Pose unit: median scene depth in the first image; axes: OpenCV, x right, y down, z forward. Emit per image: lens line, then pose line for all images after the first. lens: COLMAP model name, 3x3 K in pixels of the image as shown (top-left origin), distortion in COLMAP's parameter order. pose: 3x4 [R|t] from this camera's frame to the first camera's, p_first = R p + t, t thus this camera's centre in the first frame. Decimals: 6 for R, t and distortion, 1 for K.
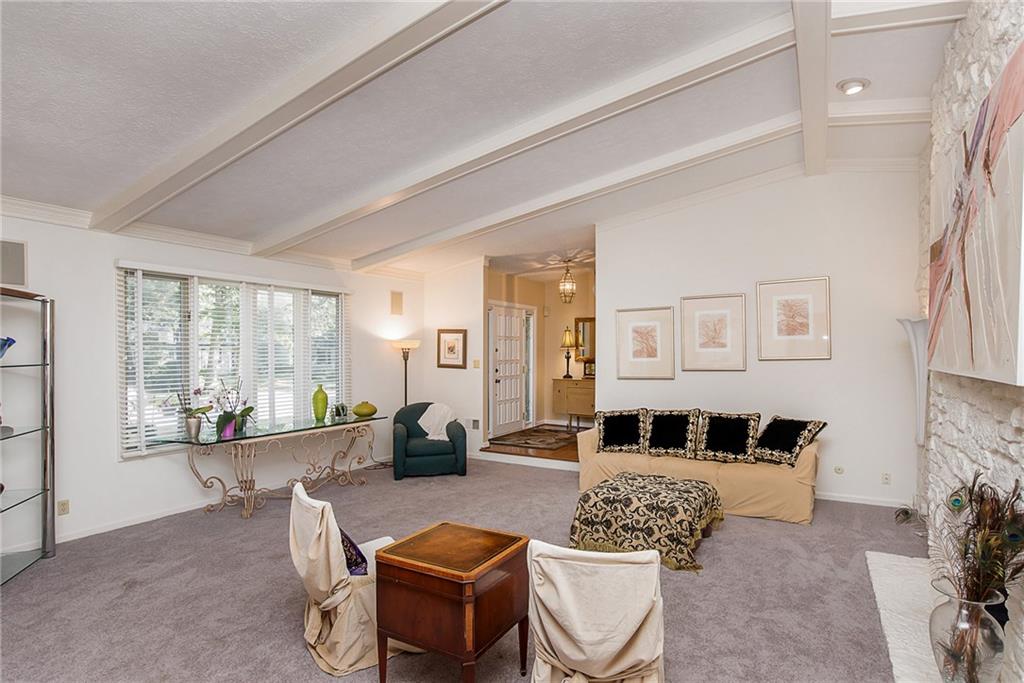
lens RADIAL K [[524.6, 0, 512.0], [0, 524.6, 341.5], [0, 0, 1]] dist [-0.000072, -0.000005]
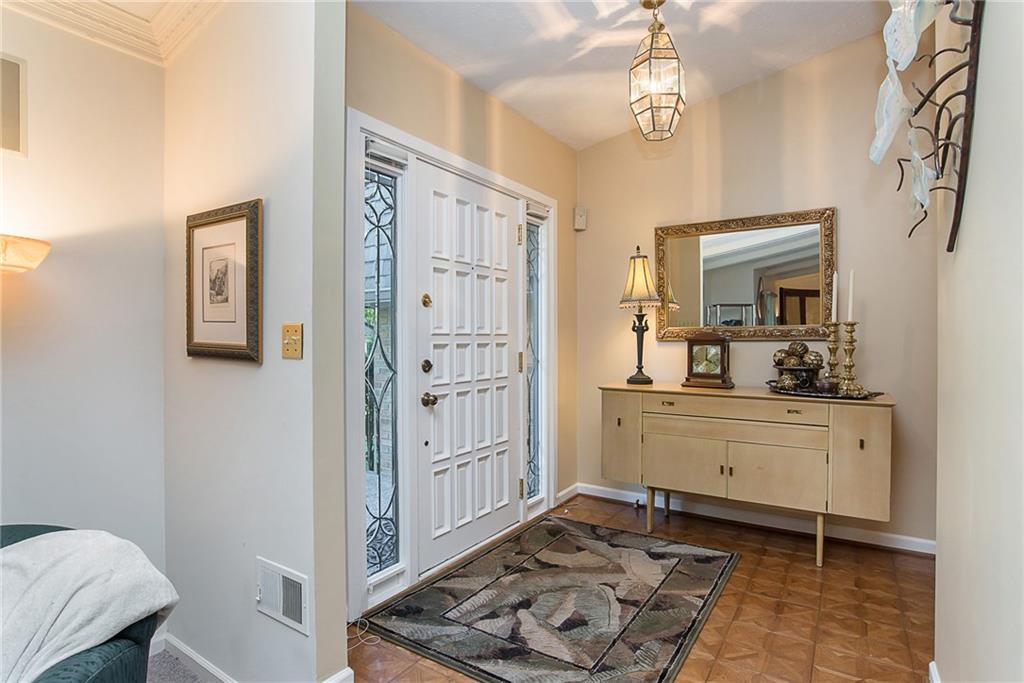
lens RADIAL K [[528.6, 0, 512.0], [0, 528.6, 341.5], [0, 0, 1]] dist [-0.000047, -0.000009]
pose [[0.999118, -0.005047, -0.041692, 0.031176], [0.005850, 0.999799, 0.019158, 0.031527], [0.041587, -0.019385, 0.998947, 0.623269]]
